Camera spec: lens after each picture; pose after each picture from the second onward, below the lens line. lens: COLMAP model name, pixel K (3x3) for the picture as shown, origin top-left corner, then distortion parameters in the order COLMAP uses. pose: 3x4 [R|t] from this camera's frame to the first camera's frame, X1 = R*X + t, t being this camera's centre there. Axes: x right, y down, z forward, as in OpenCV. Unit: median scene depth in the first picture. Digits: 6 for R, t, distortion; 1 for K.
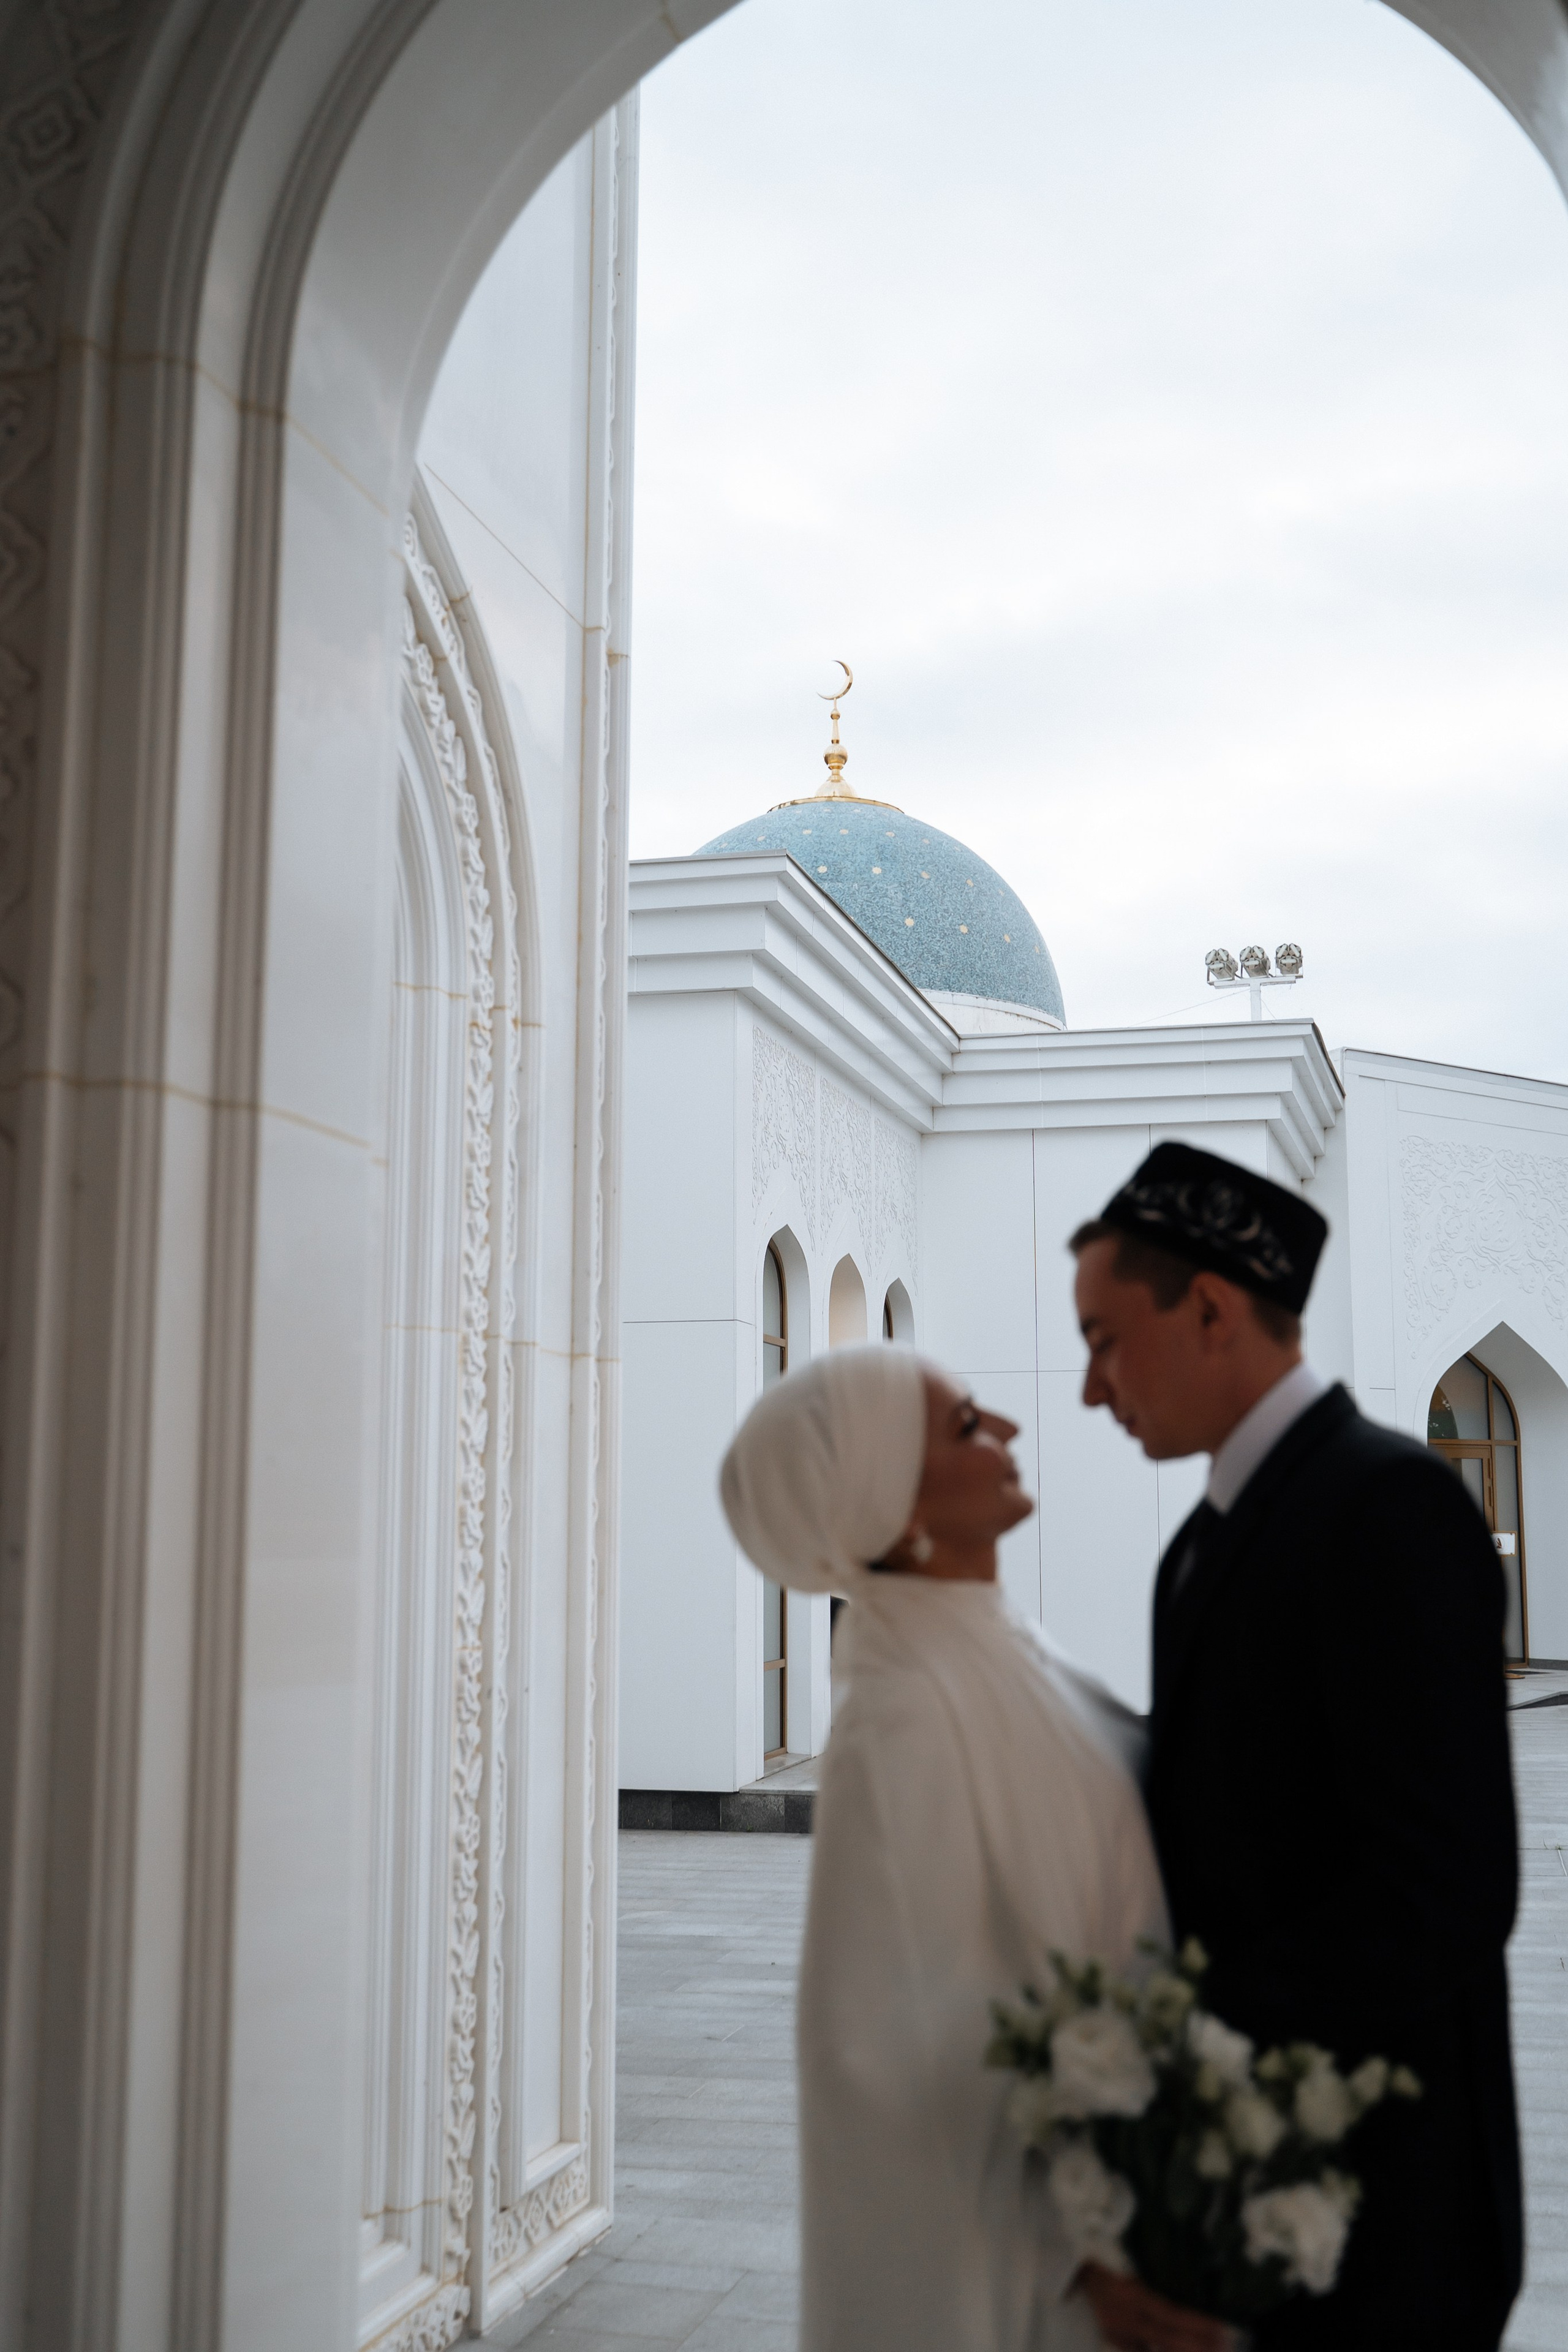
lens RADIAL K [[2405.8, 0, 784.0], [0, 2405.8, 1176.0], [0, 0, 1]] dist [-0.140786, -0.001154]
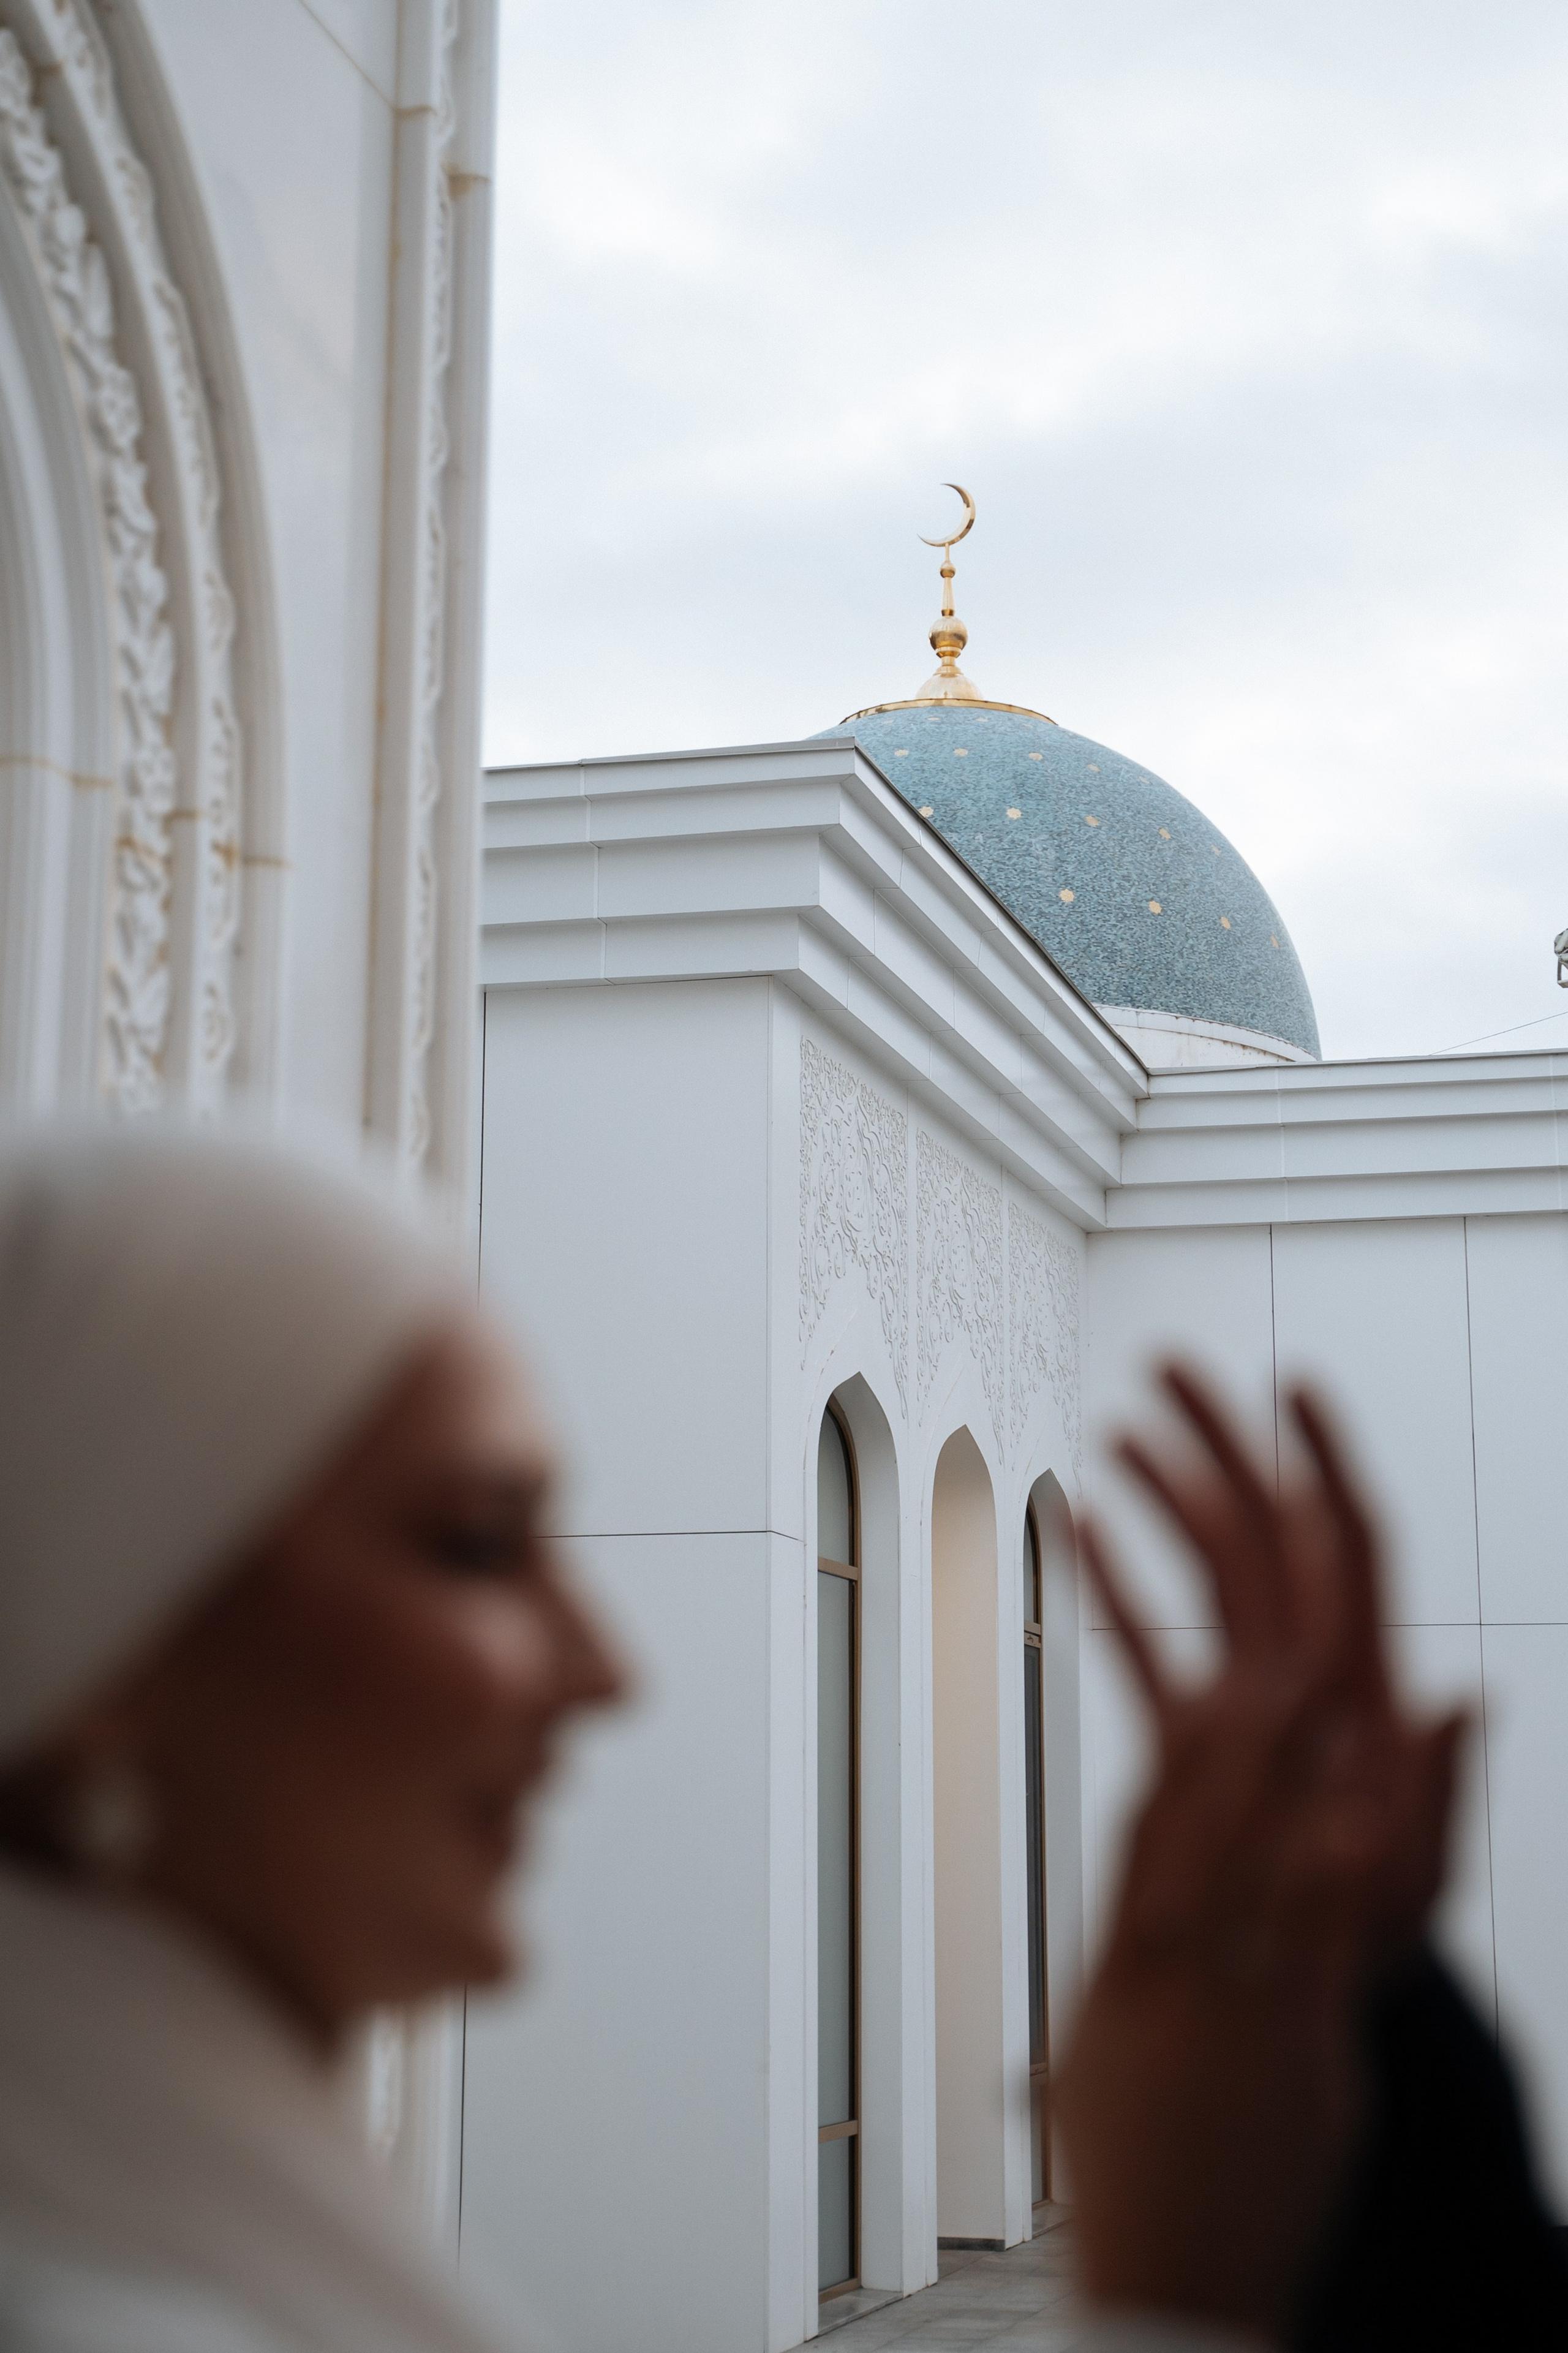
lens RADIAL K [[3241.6, 0, 879.0], [0, 3241.6, 1165.9], [0, 0, 1]] dist [0.004977, 0.002321]
pose [[0.999912, -0.002169, -0.013051, 0.016774], [0.001229, 0.997430, -0.071631, 0.026751], [0.013172, 0.071609, 0.997346, 0.197189]]
